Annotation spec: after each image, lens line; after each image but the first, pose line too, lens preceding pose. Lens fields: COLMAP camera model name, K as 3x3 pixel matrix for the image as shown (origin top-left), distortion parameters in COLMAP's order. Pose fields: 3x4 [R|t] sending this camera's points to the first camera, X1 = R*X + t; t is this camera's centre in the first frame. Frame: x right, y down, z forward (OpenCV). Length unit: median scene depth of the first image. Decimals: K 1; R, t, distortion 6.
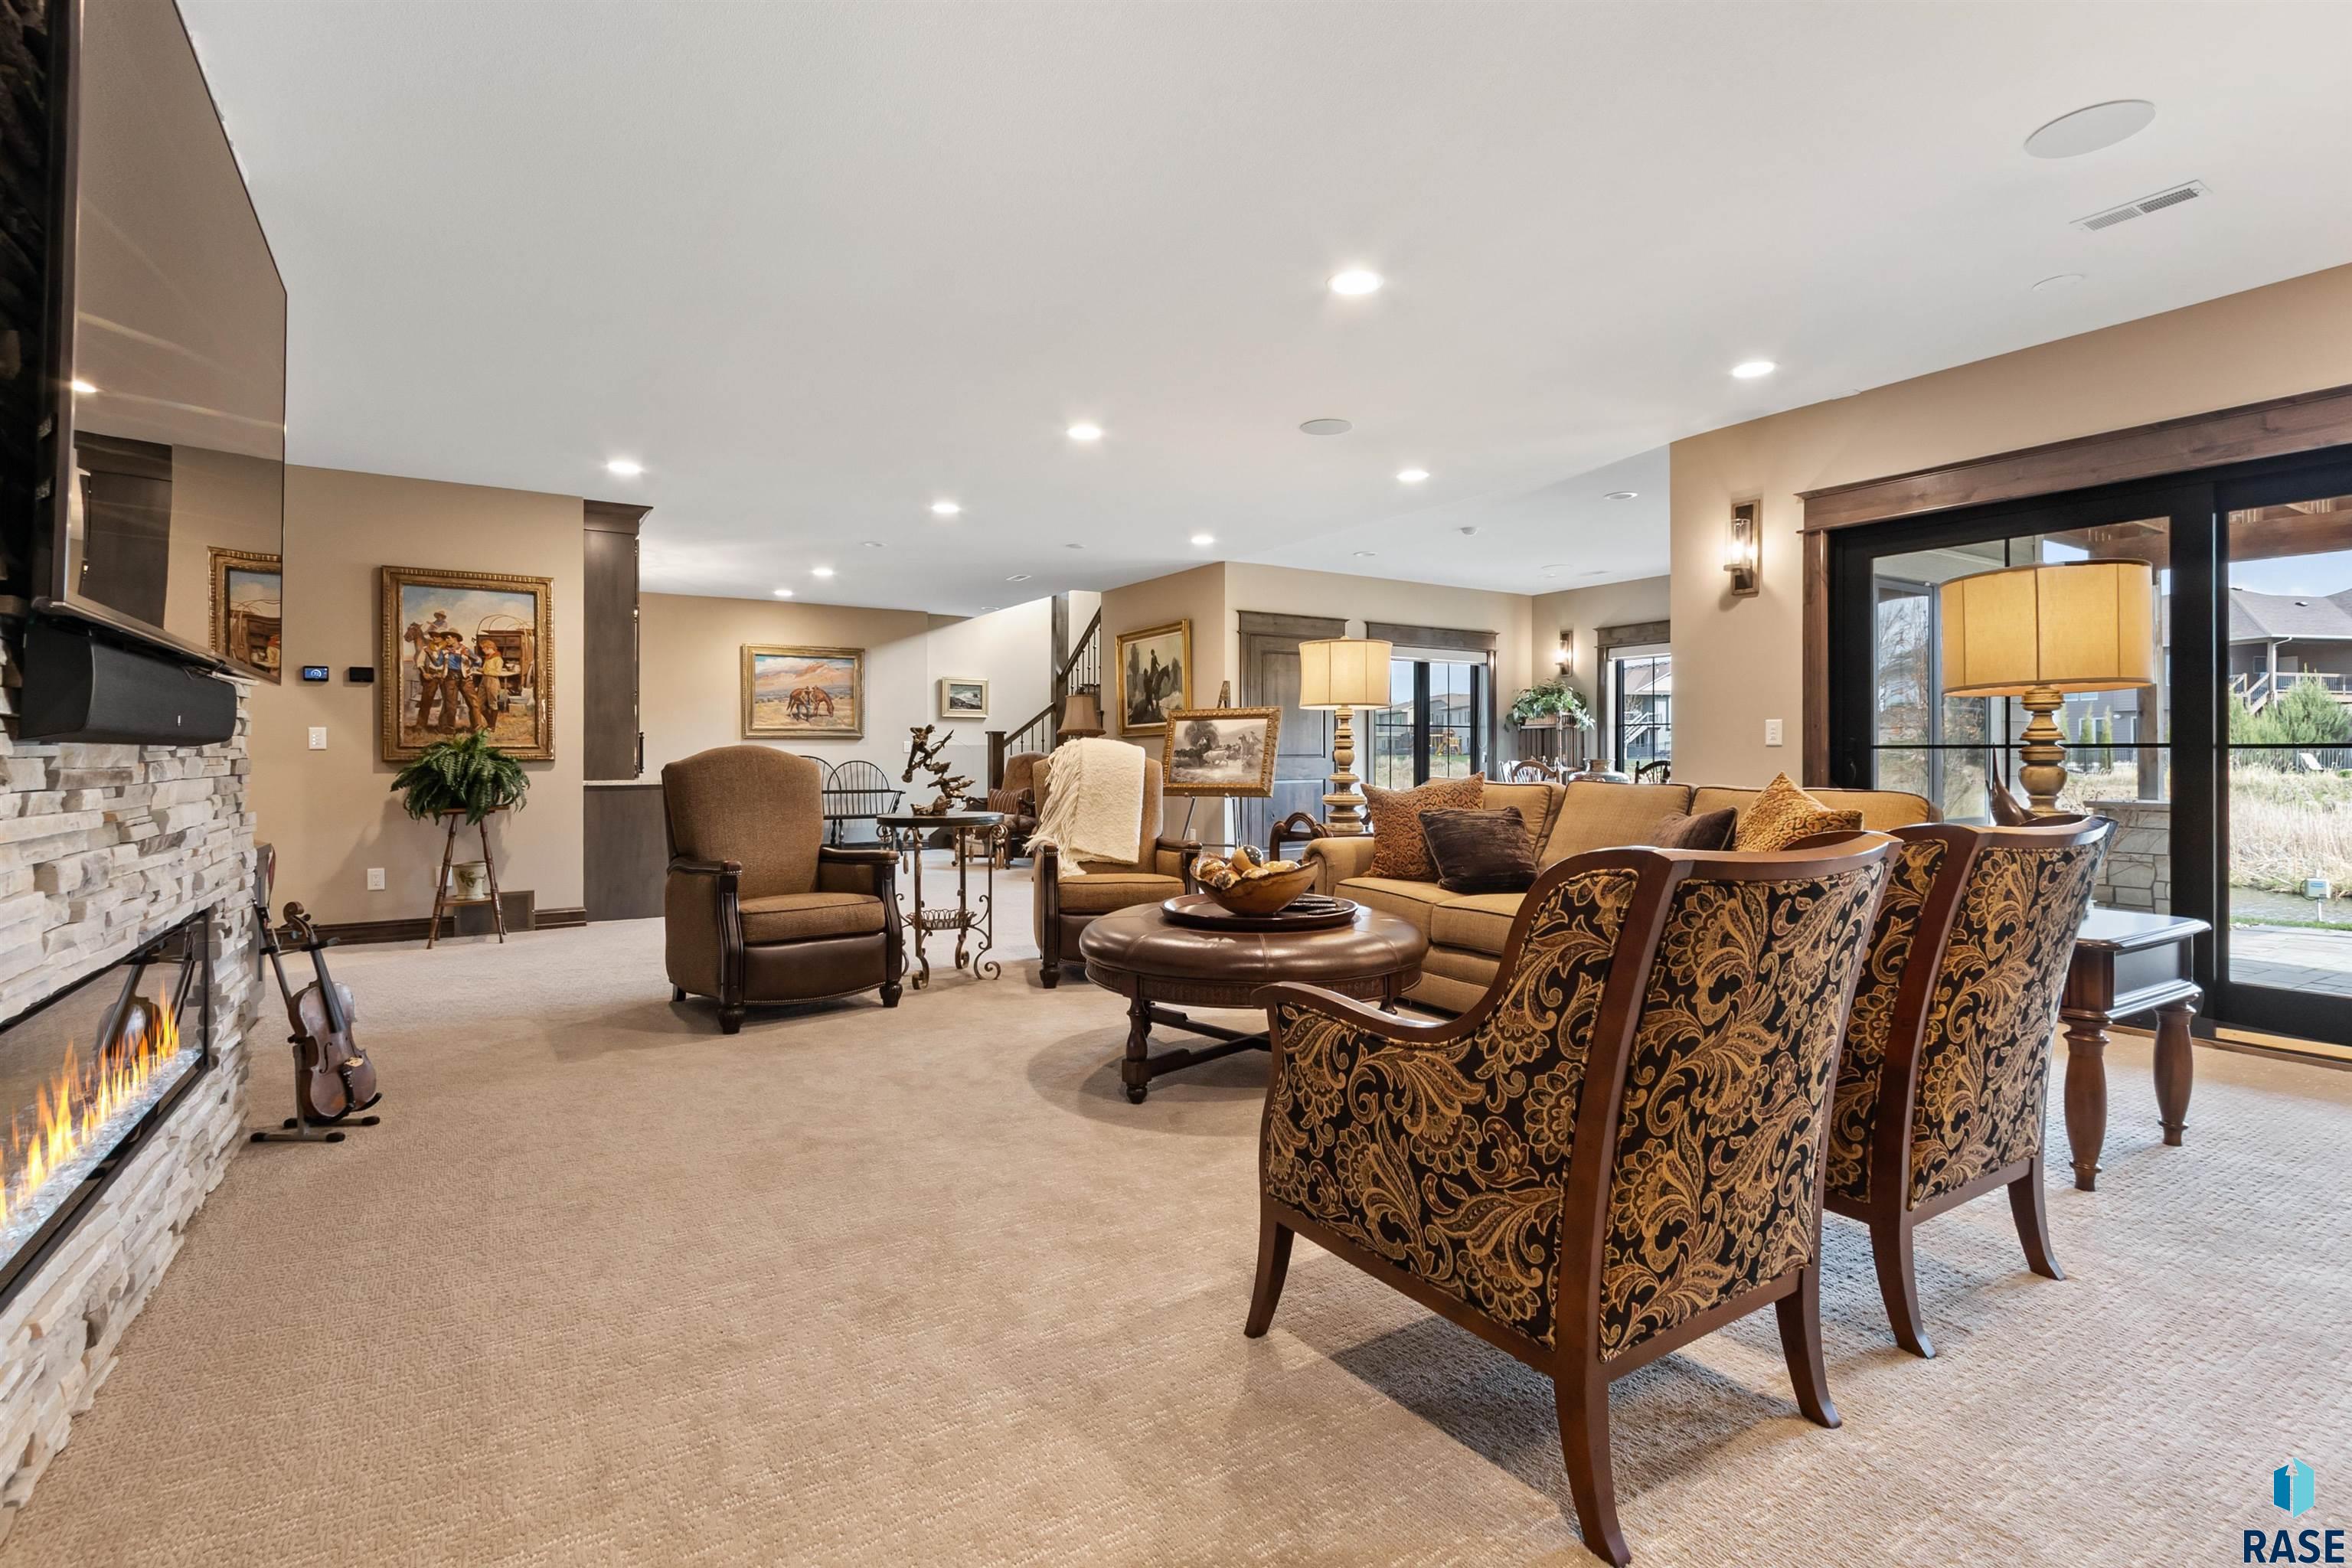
lens RADIAL K [[1075.0, 0, 1174.6], [0, 1075.0, 769.5], [0, 0, 1]] dist [0.012007, -0.004998]
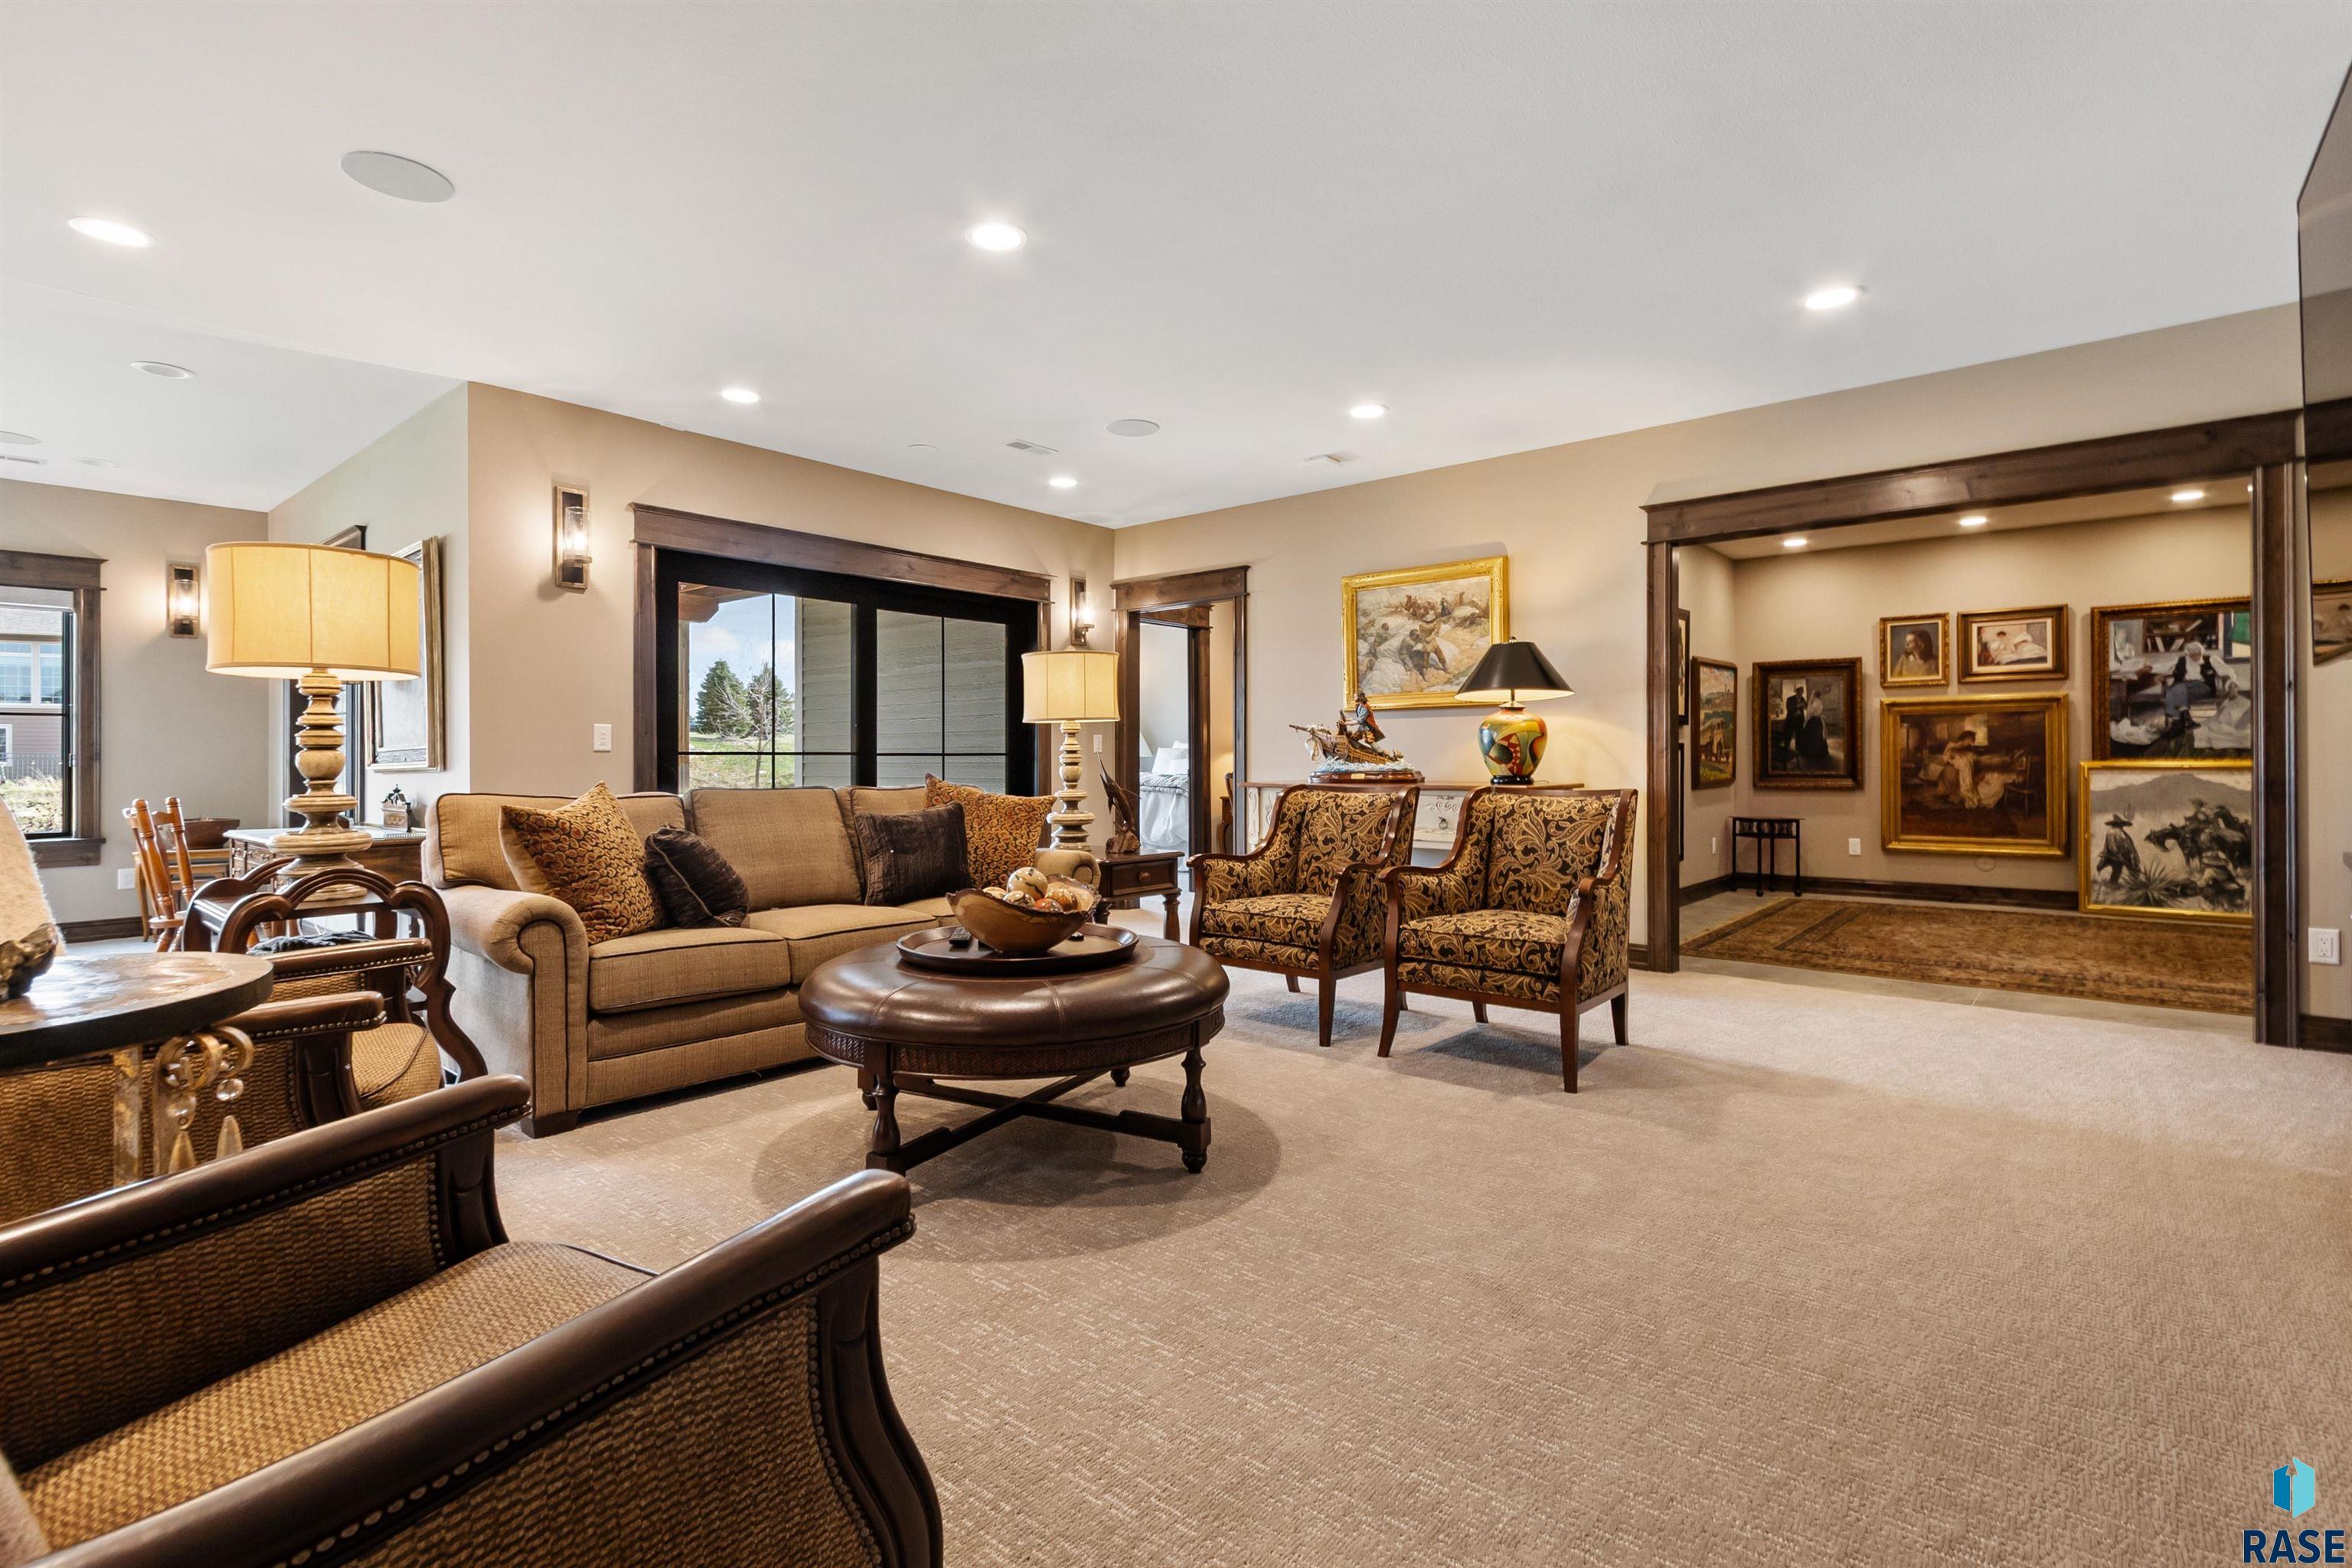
lens RADIAL K [[1075.0, 0, 1179.1], [0, 1075.0, 762.3], [0, 0, 1]] dist [0.012007, -0.004998]
pose [[-0.292186, -0.000879, 0.956361, -0.315251], [0.017448, 0.999828, 0.006249, -0.005300], [-0.956202, 0.018513, -0.292120, 0.473670]]
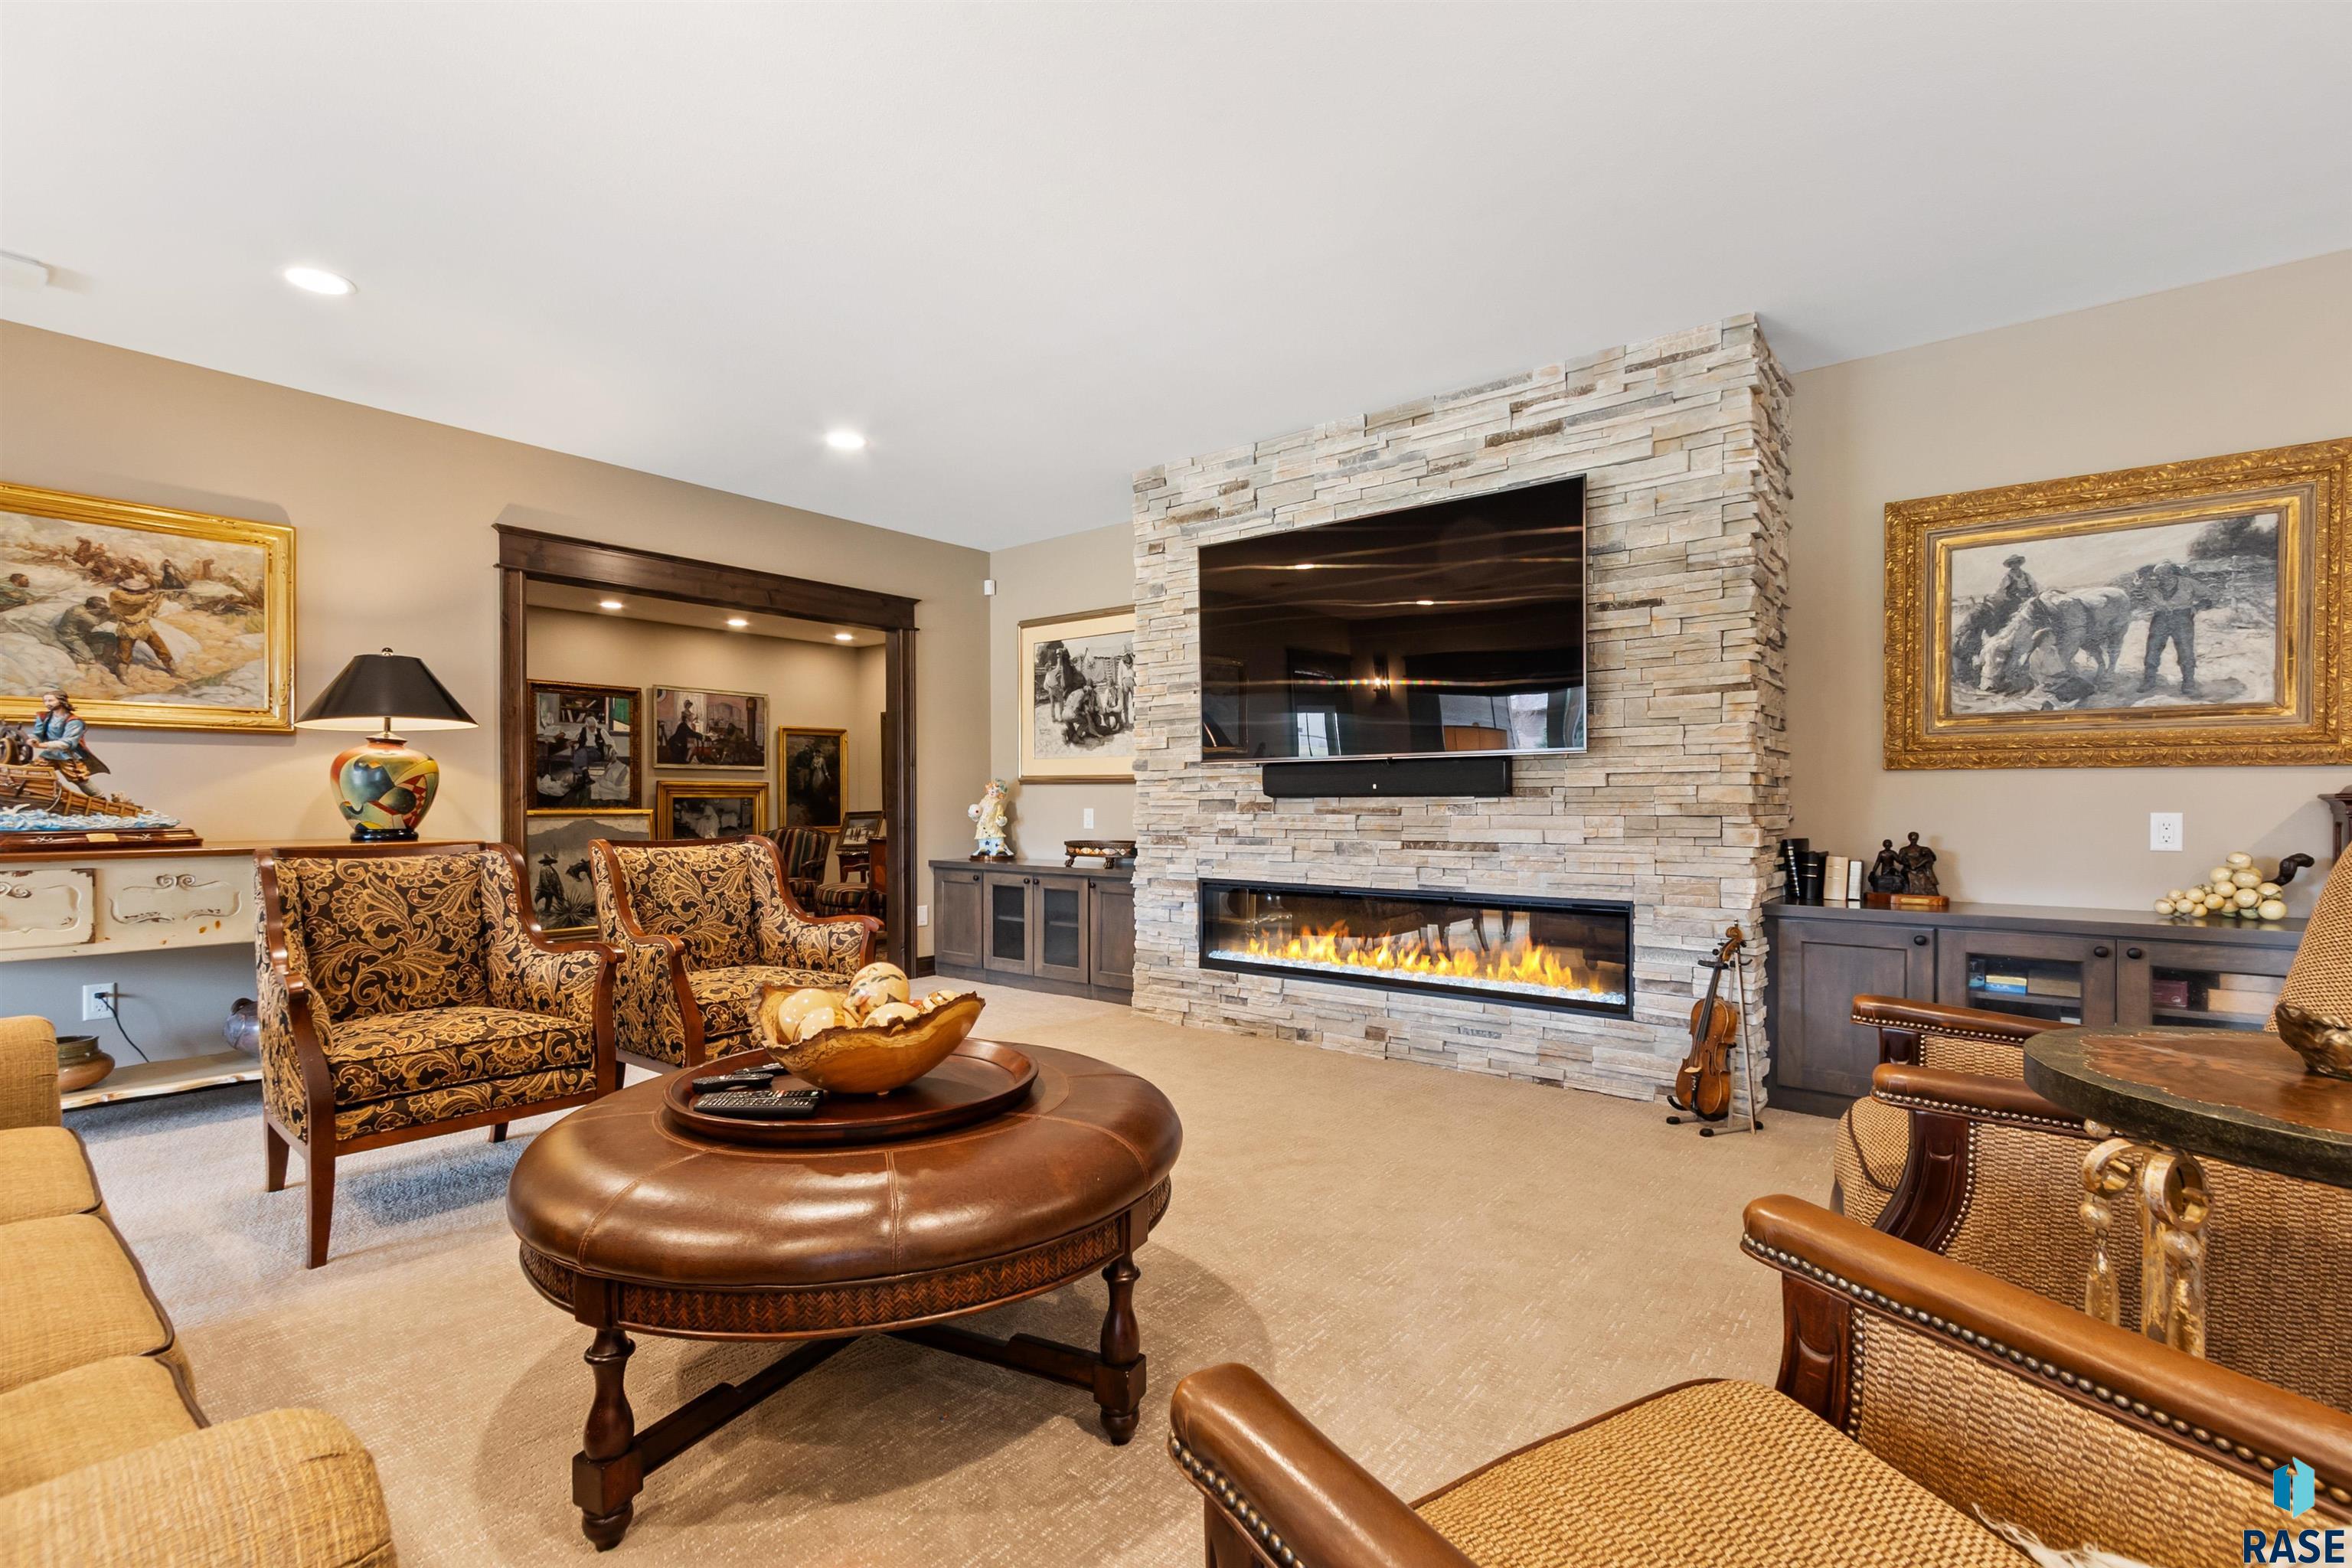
lens RADIAL K [[1075.0, 0, 1173.2], [0, 1075.0, 806.4], [0, 0, 1]] dist [0.012007, -0.004998]
pose [[-0.949760, 0.004548, -0.312945, 0.039009], [-0.000741, 0.999859, 0.016779, -0.008898], [0.312977, 0.016168, -0.949623, 0.667965]]
